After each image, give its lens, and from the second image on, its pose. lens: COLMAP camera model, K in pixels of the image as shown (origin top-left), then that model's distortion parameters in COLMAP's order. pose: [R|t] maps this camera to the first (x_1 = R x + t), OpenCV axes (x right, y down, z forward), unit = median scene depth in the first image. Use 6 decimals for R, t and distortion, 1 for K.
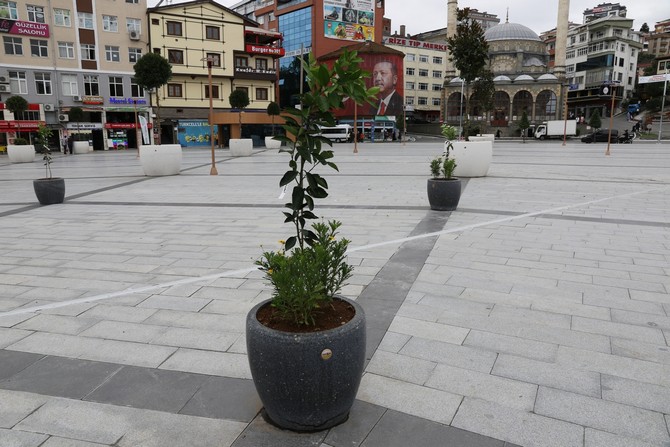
lens RADIAL K [[462.5, 0, 335.9], [0, 462.5, 226.0], [0, 0, 1]] dist [-0.089943, 0.043520]
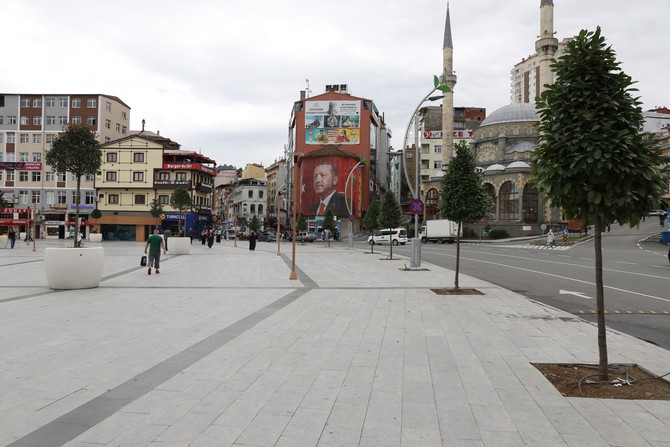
lens RADIAL K [[519.8, 0, 335.3], [0, 519.8, 221.6], [0, 0, 1]] dist [-0.056132, -0.005158]
pose [[0.786155, 0.004529, -0.618013, 1.113072], [-0.137550, 0.976174, -0.167820, -0.054904], [0.602528, 0.216940, 0.768047, 0.195891]]
